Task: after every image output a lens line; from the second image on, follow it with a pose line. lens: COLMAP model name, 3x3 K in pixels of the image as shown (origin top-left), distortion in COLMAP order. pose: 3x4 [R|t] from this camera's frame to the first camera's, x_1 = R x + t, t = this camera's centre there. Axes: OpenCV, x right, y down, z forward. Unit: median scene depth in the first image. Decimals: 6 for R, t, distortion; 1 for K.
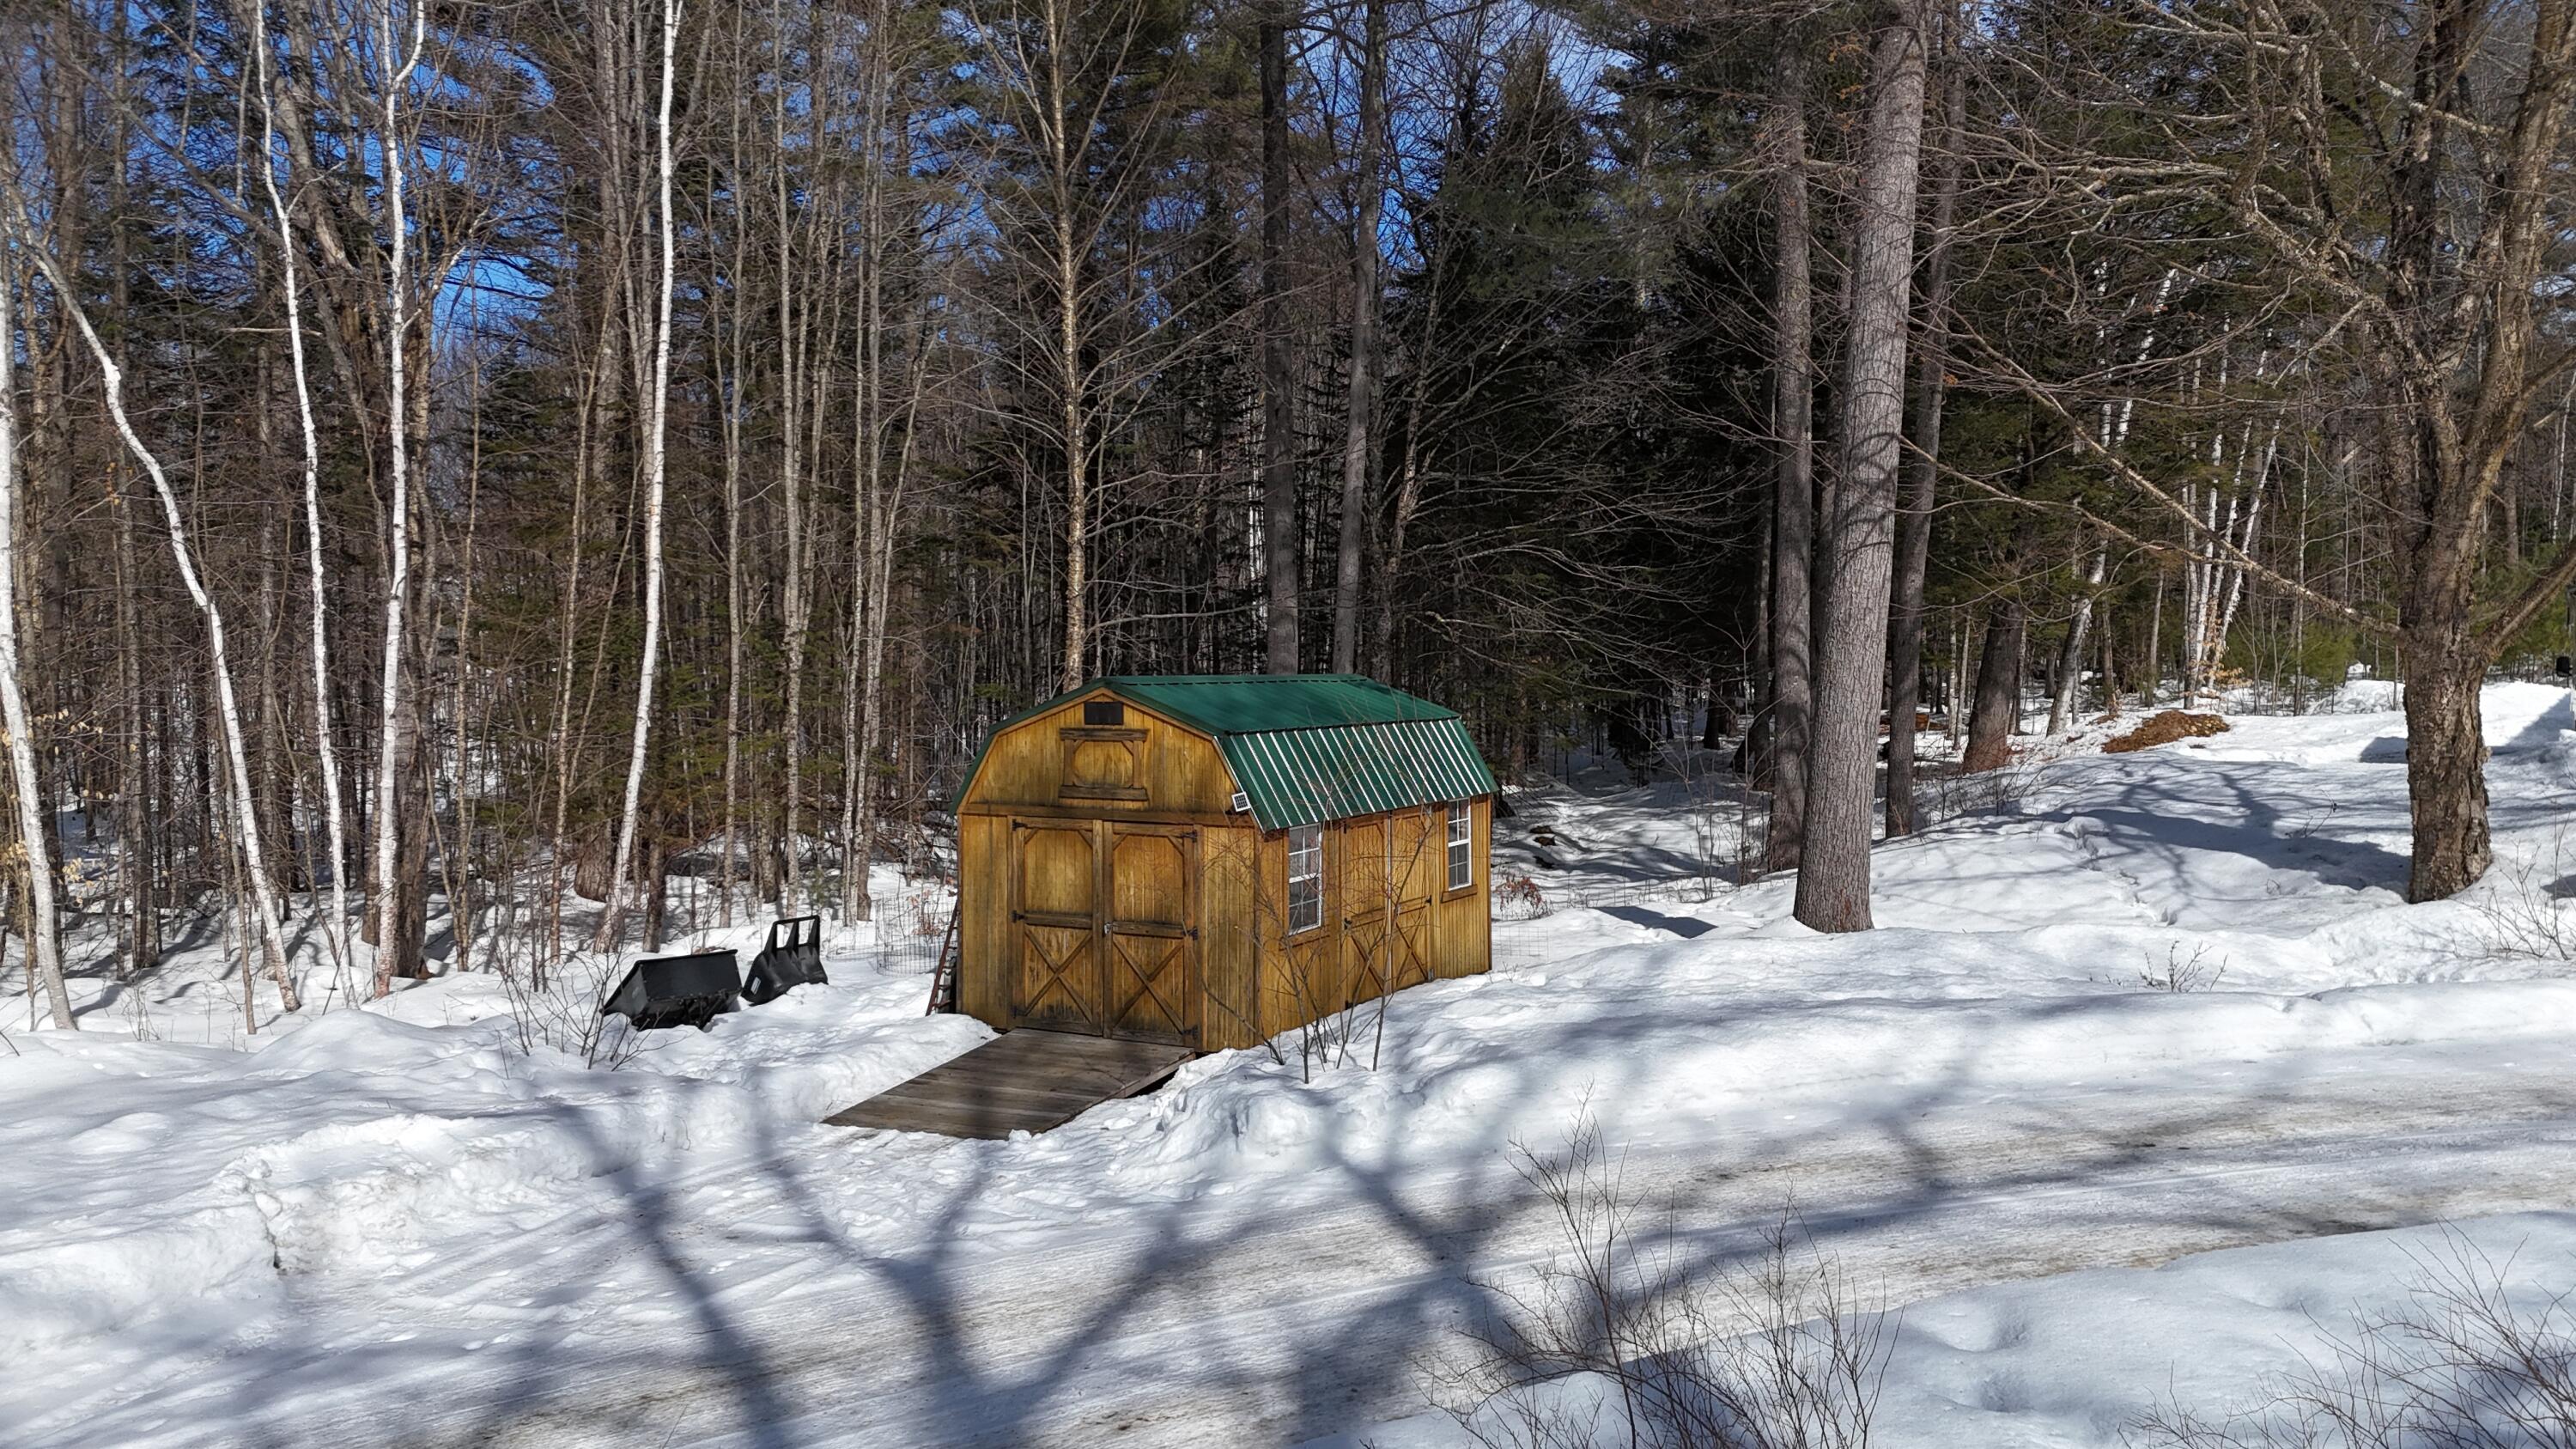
lens RADIAL K [[1928.0, 0, 1288.0], [0, 1928.0, 724.5], [0, 0, 1]] dist [0.083084, -0.074148]
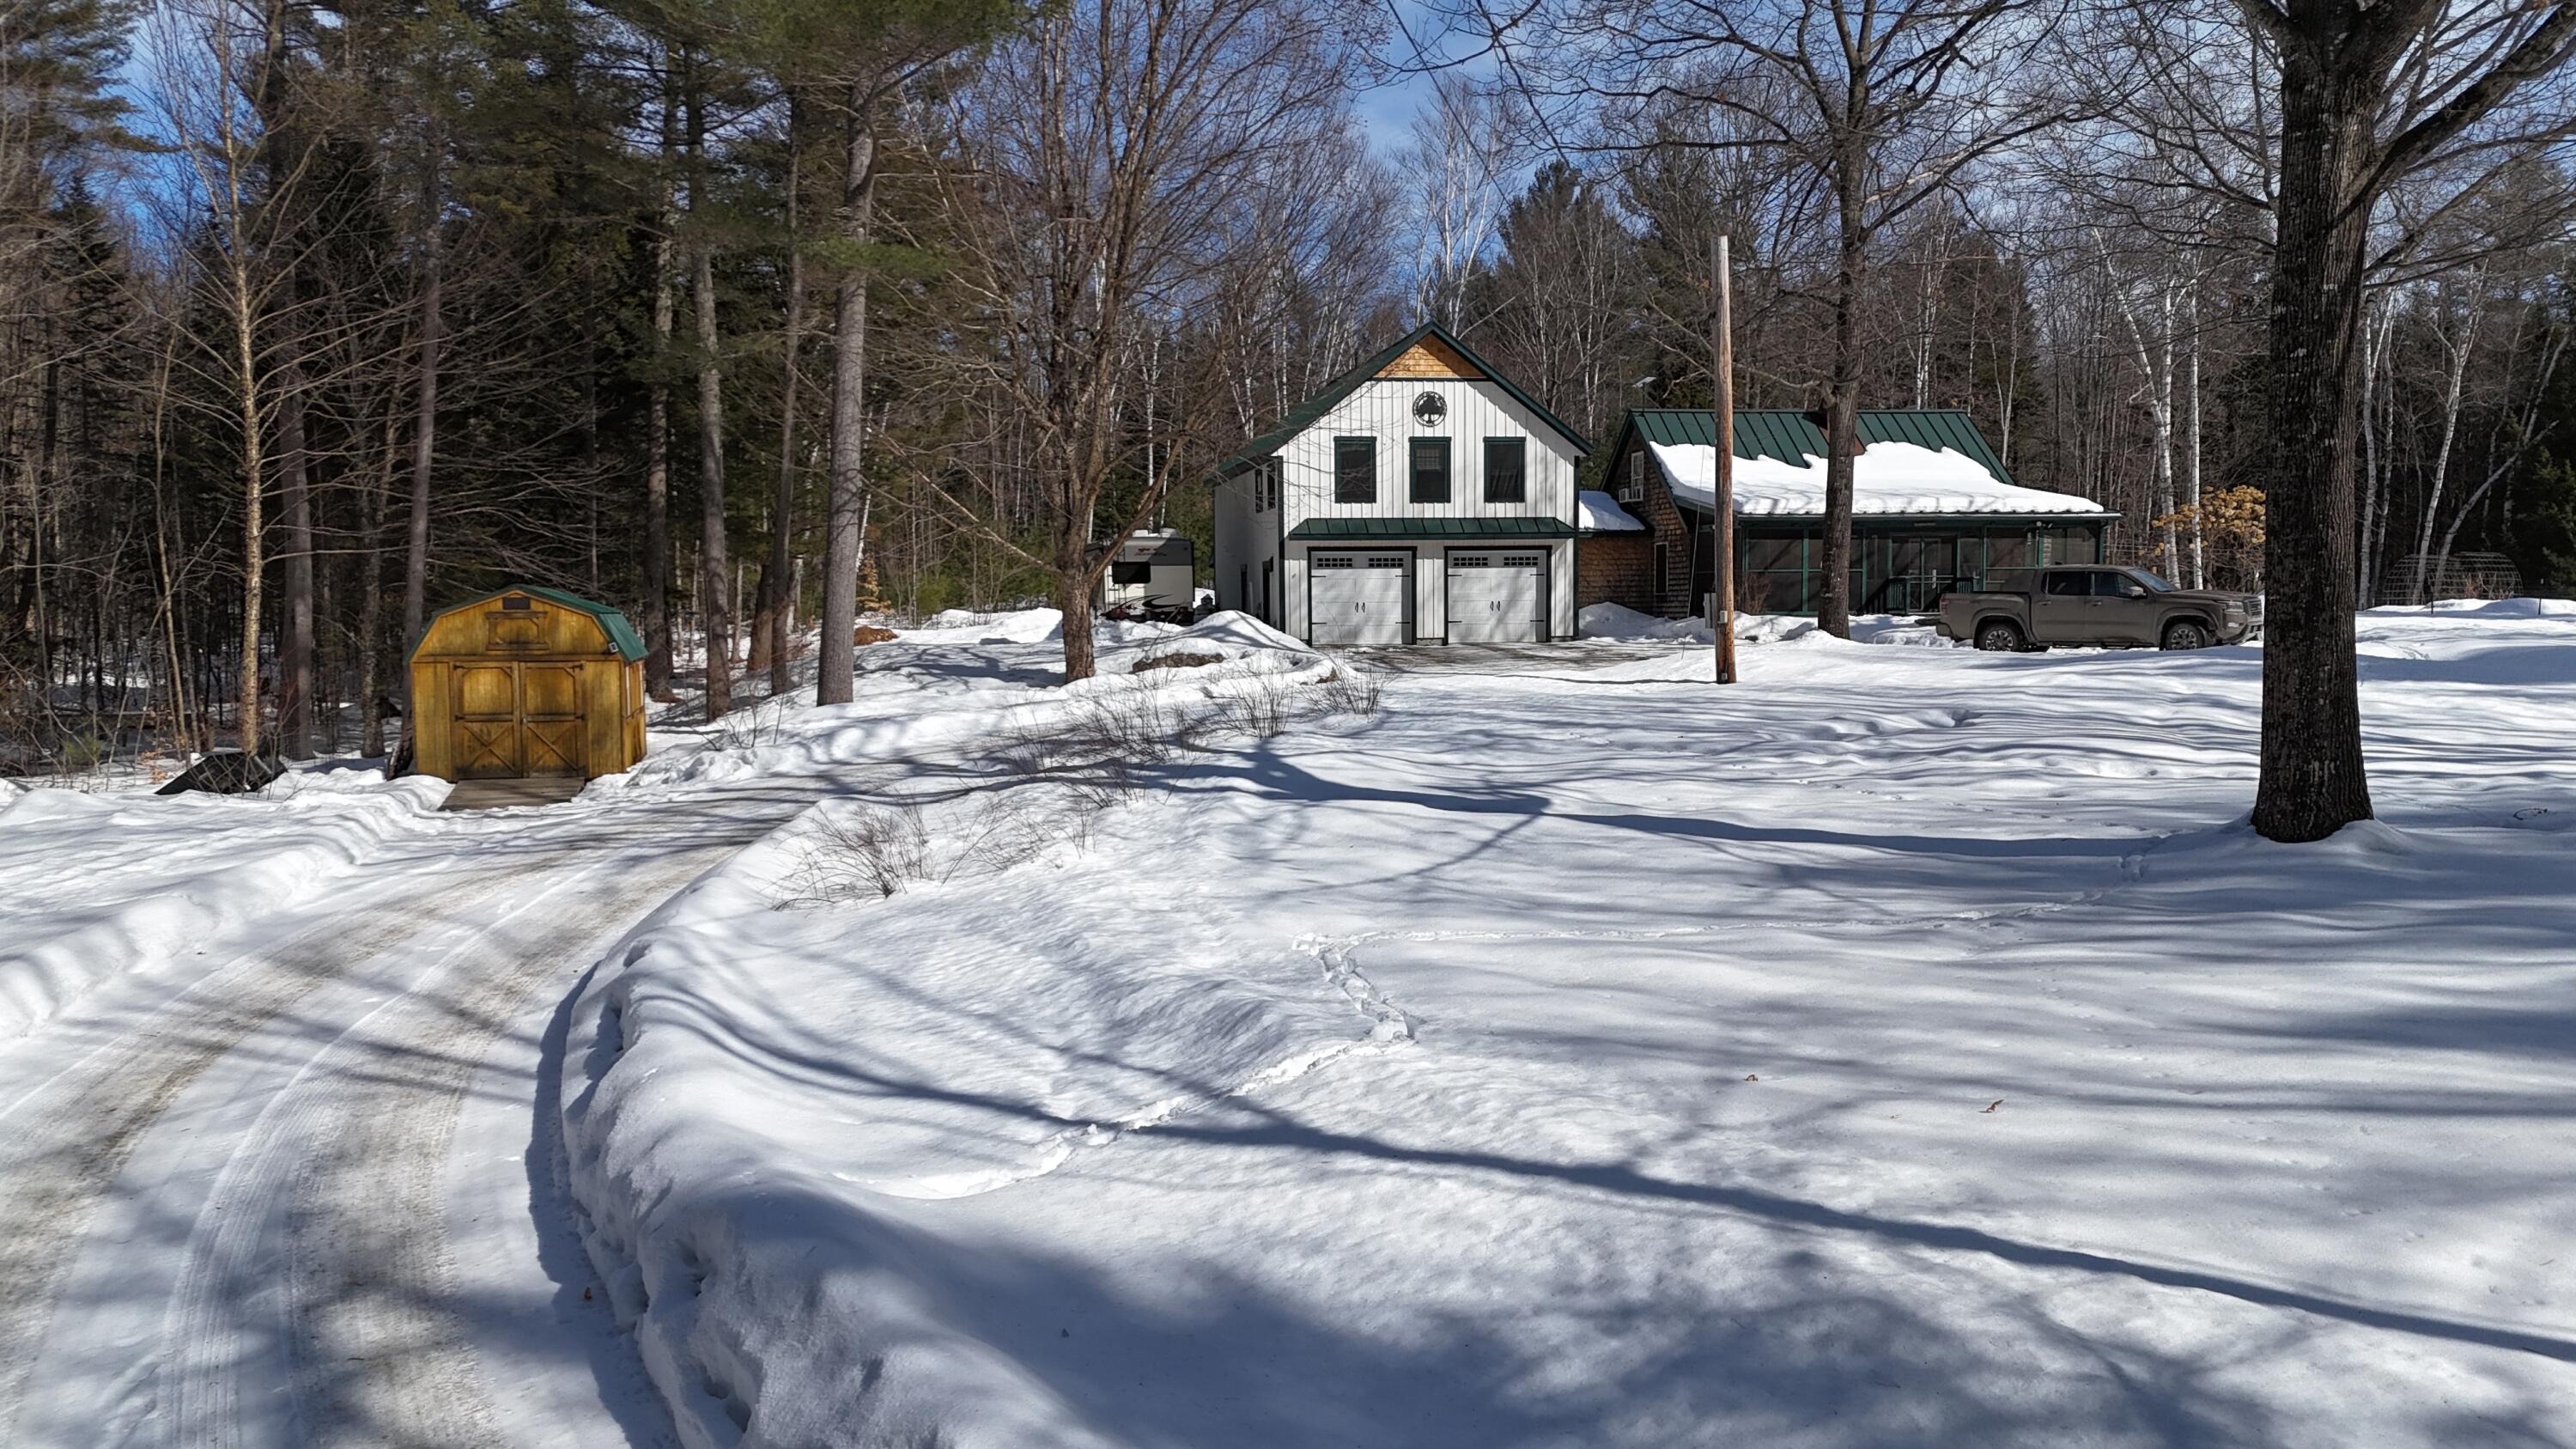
lens RADIAL K [[1928.0, 0, 1288.0], [0, 1928.0, 724.5], [0, 0, 1]] dist [0.083084, -0.074148]
pose [[0.705725, -0.043065, 0.707175, -0.813645], [0.031826, 0.999070, 0.029080, 0.071202], [-0.707770, 0.001984, 0.706440, -0.741142]]
